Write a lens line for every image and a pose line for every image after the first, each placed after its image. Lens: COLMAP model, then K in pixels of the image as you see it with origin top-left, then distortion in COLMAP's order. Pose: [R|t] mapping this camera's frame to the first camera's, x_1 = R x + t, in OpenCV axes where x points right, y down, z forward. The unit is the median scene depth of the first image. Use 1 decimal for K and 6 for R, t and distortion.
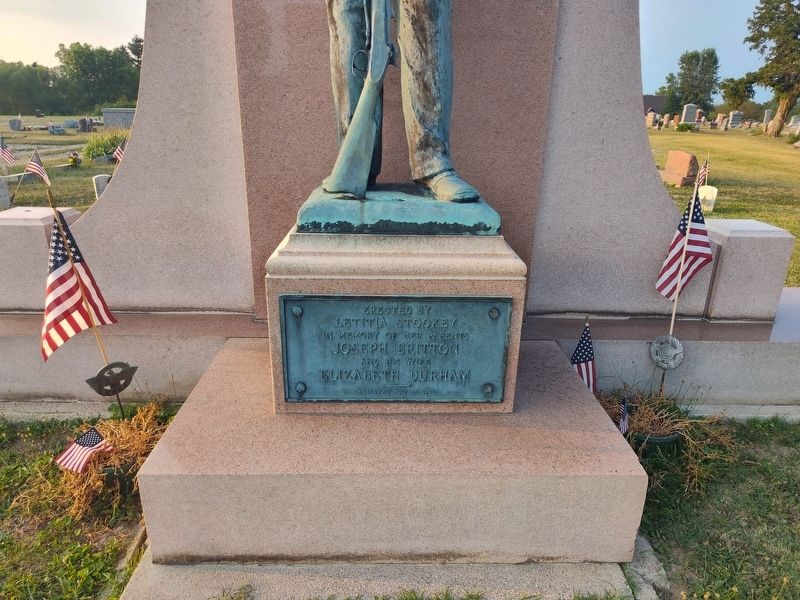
lens RADIAL K [[549.0, 0, 398.3], [0, 549.0, 285.2], [0, 0, 1]] dist [0.003083, -0.002259]
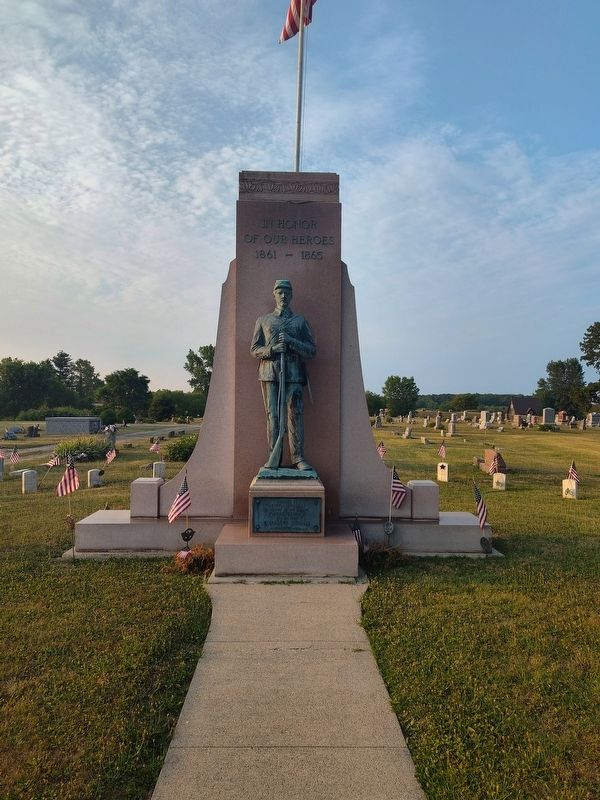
lens RADIAL K [[549.0, 0, 310.4], [0, 549.0, 398.7], [0, 0, 1]] dist [0.003083, -0.002259]
pose [[0.999691, -0.006626, 0.023958, 0.059595], [0.014052, 0.945669, -0.324828, 0.508050], [-0.020504, 0.325064, 0.945470, -2.242130]]
